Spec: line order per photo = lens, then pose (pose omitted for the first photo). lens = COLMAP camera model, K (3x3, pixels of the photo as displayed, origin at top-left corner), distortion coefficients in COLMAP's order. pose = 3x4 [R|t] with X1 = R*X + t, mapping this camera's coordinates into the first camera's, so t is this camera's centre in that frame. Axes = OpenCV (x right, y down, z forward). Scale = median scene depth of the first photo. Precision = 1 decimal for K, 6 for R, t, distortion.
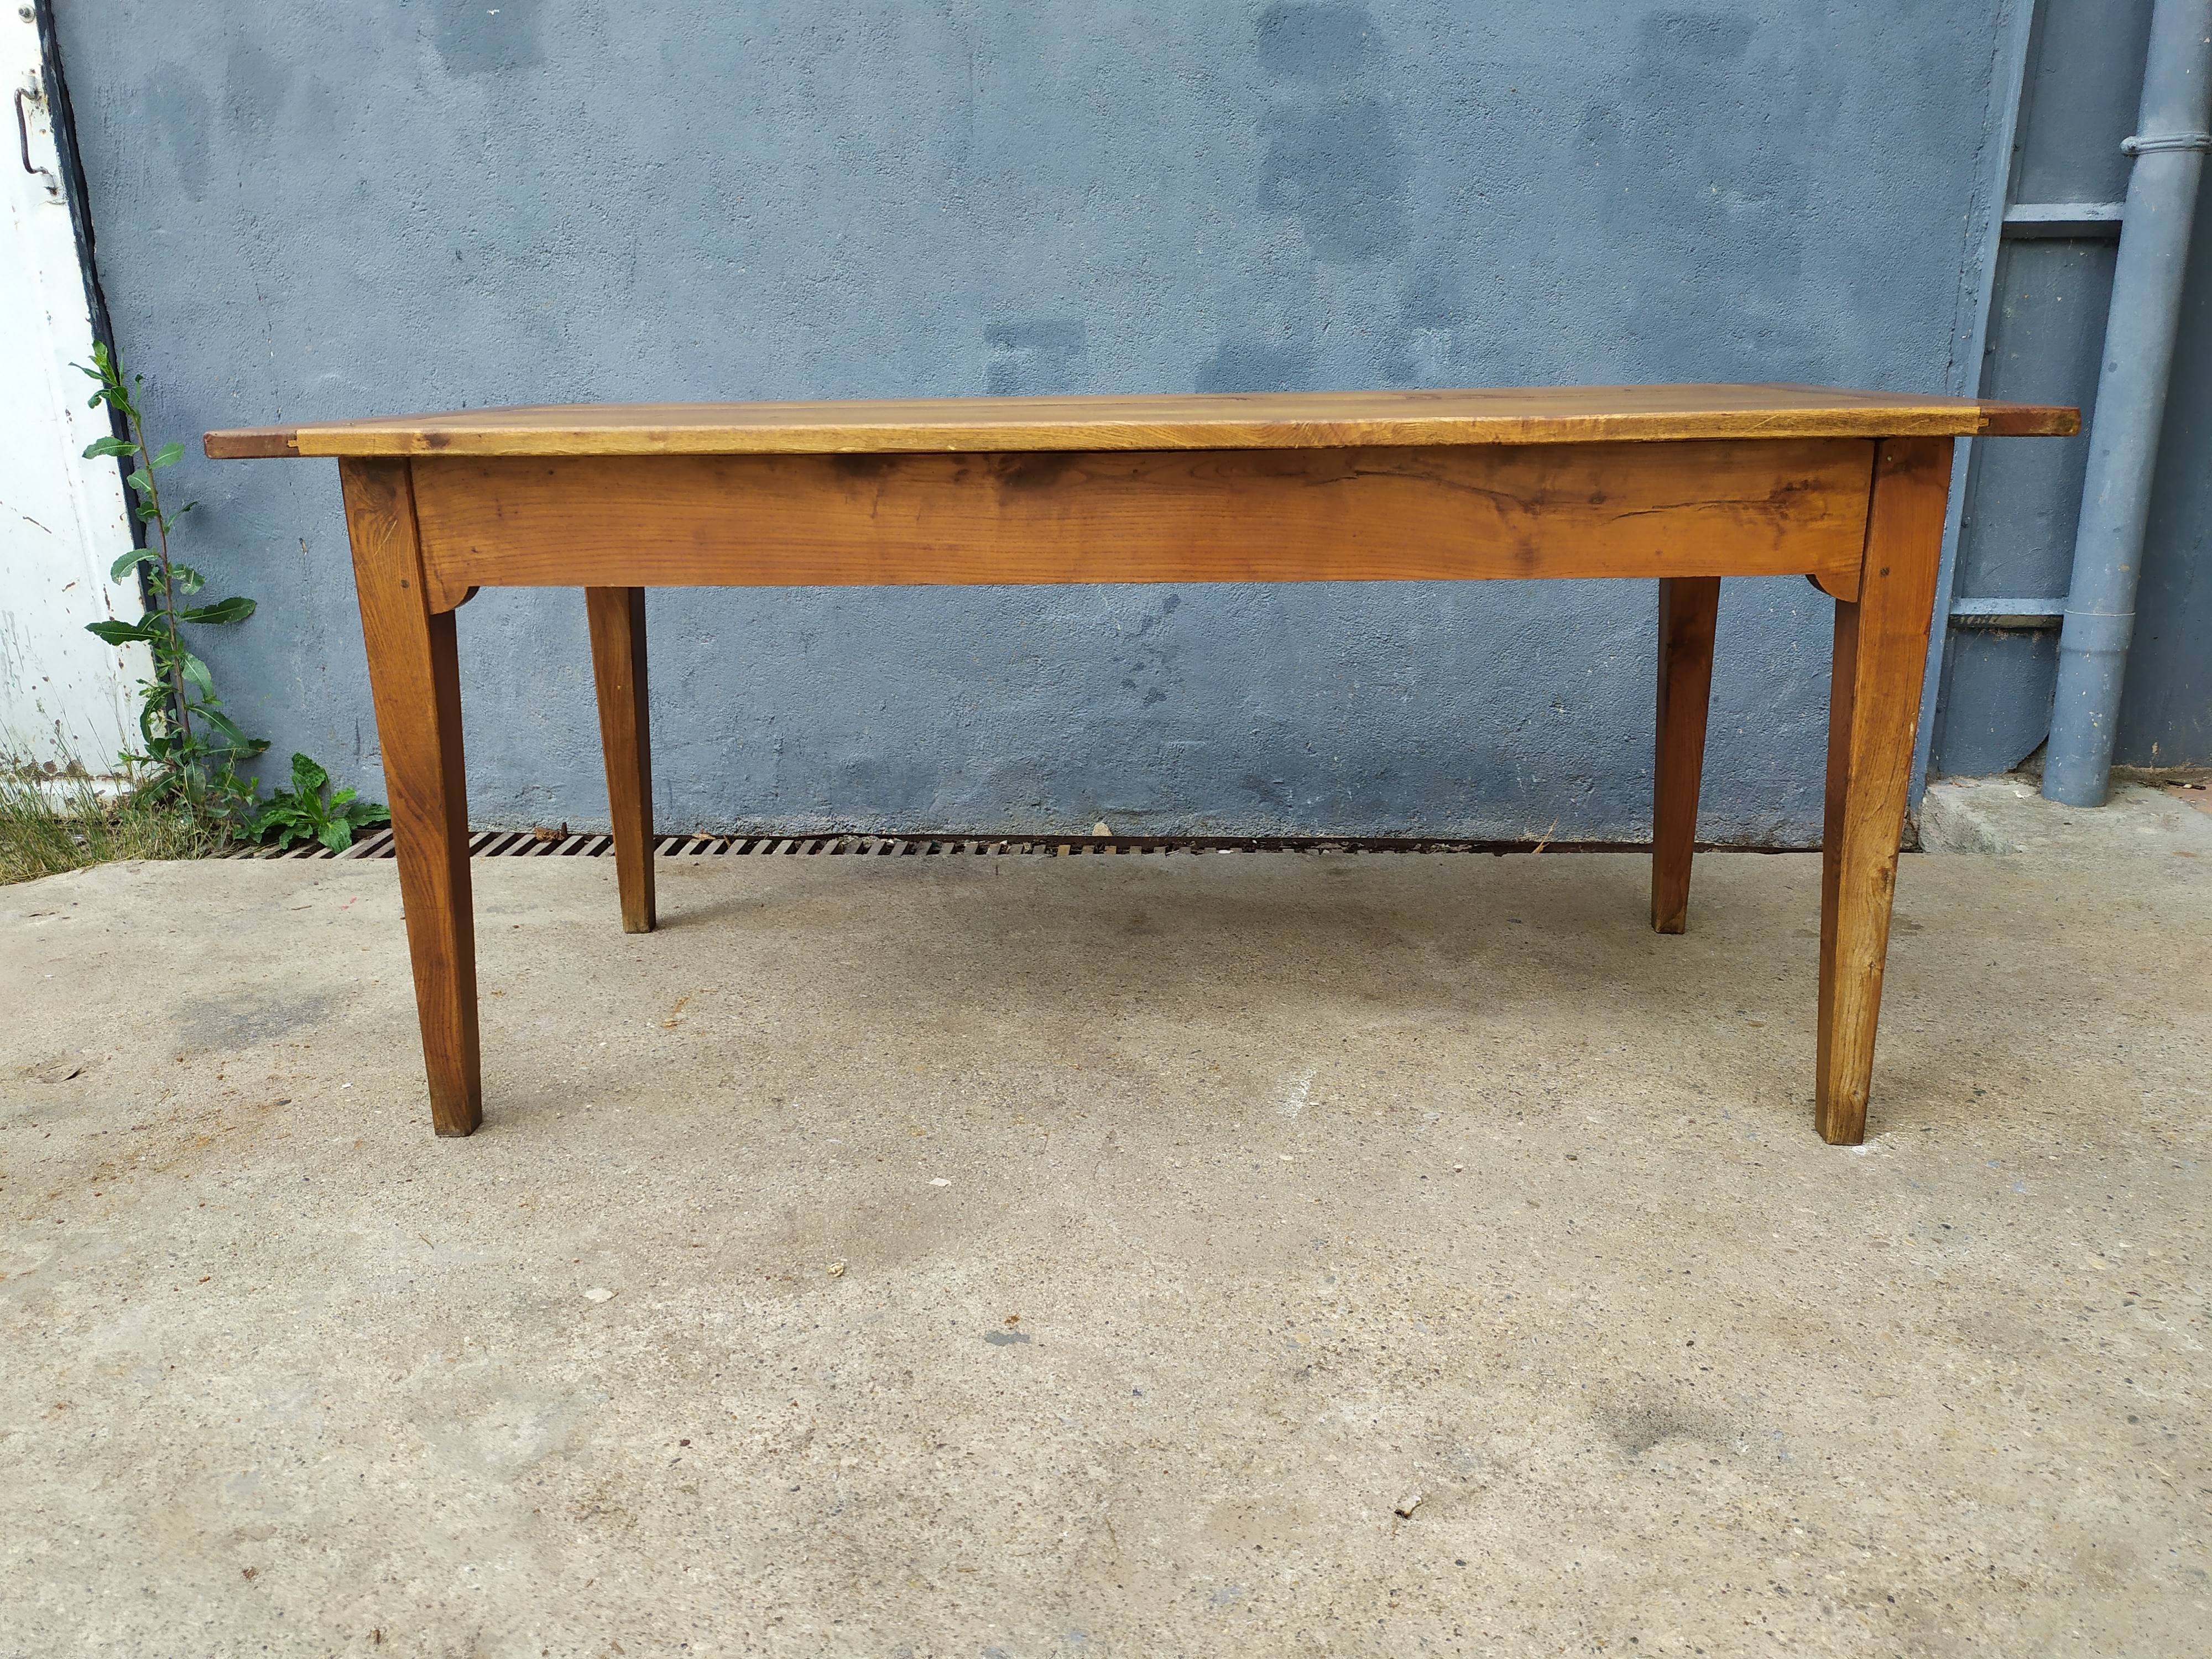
lens RADIAL K [[1653.7, 0, 1099.0], [0, 1653.7, 819.7], [0, 0, 1]] dist [0.060105, -0.059815]
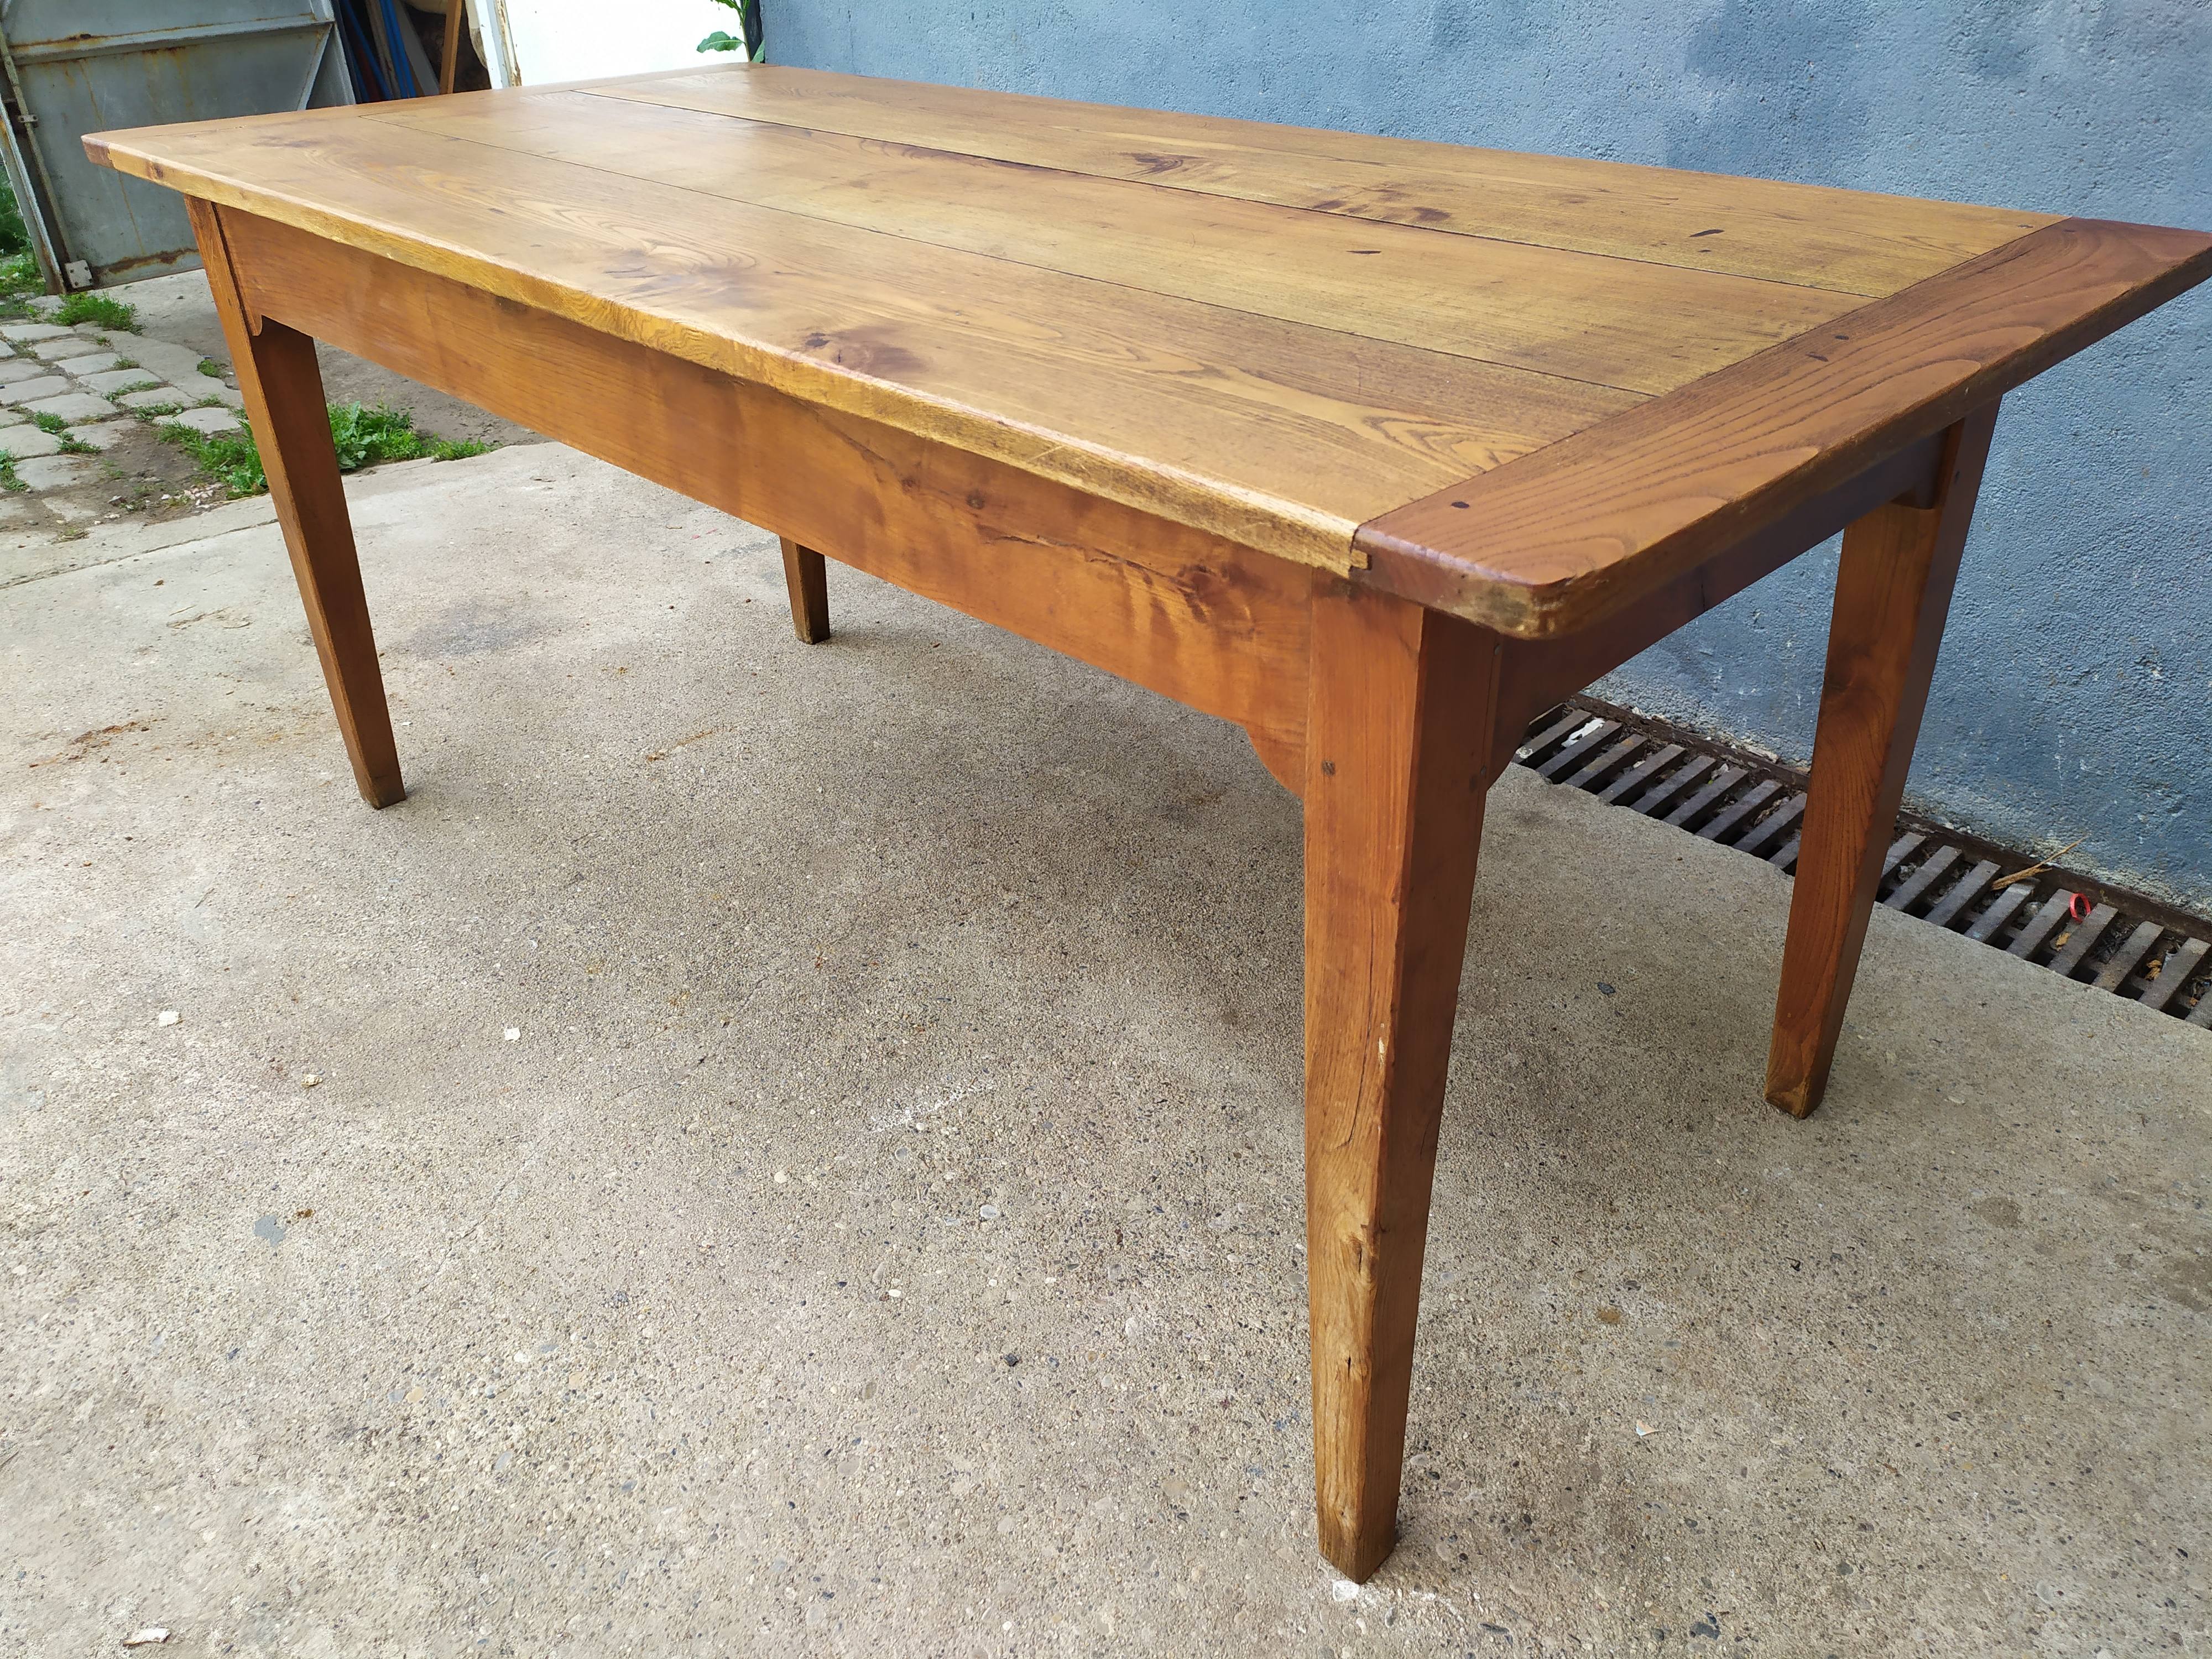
lens RADIAL K [[1655.8, 0, 1106.1], [0, 1655.8, 816.6], [0, 0, 1]] dist [0.089360, -0.119578]
pose [[0.738008, 0.341653, -0.581909, 0.489890], [-0.176544, 0.930076, 0.322167, -0.194999], [0.651289, -0.135029, 0.746720, 0.378813]]
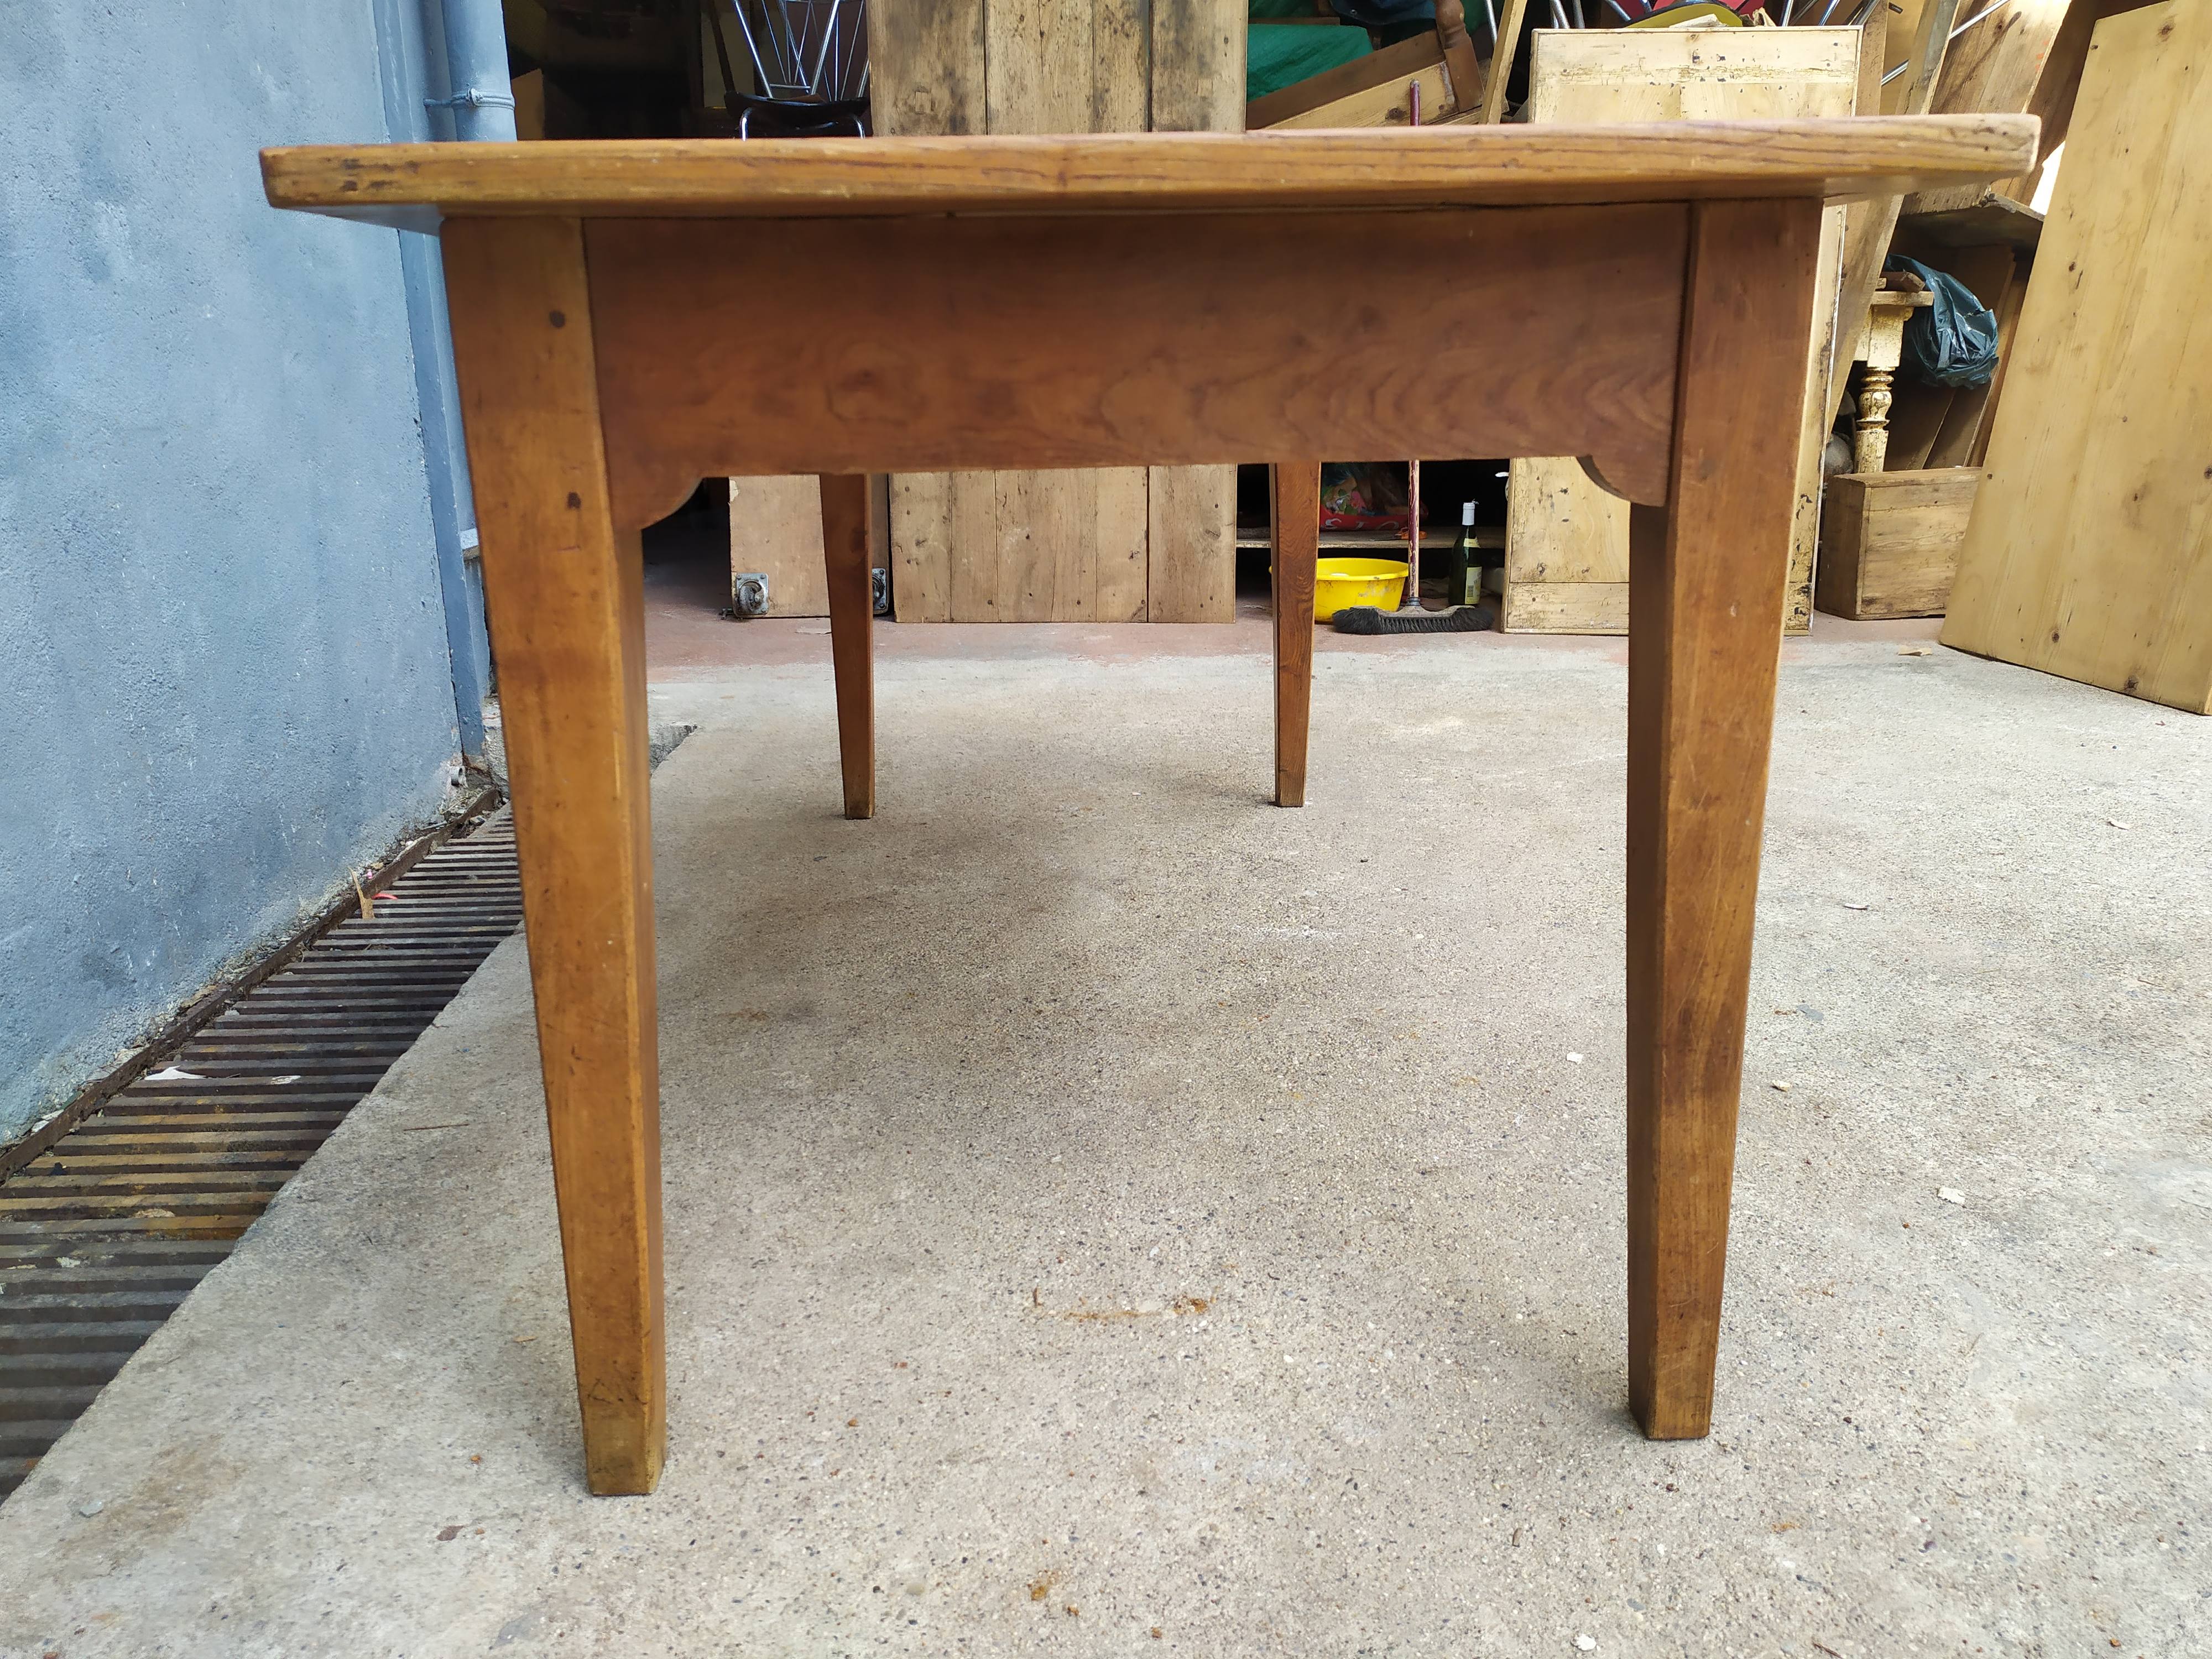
lens RADIAL K [[1676.5, 0, 1105.8], [0, 1676.5, 810.3], [0, 0, 1]] dist [0.068854, -0.066764]
pose [[-0.099459, -0.245879, 0.964184, -0.687807], [0.293240, 0.918713, 0.264532, -0.170891], [-0.950851, 0.309047, -0.019273, 0.890171]]
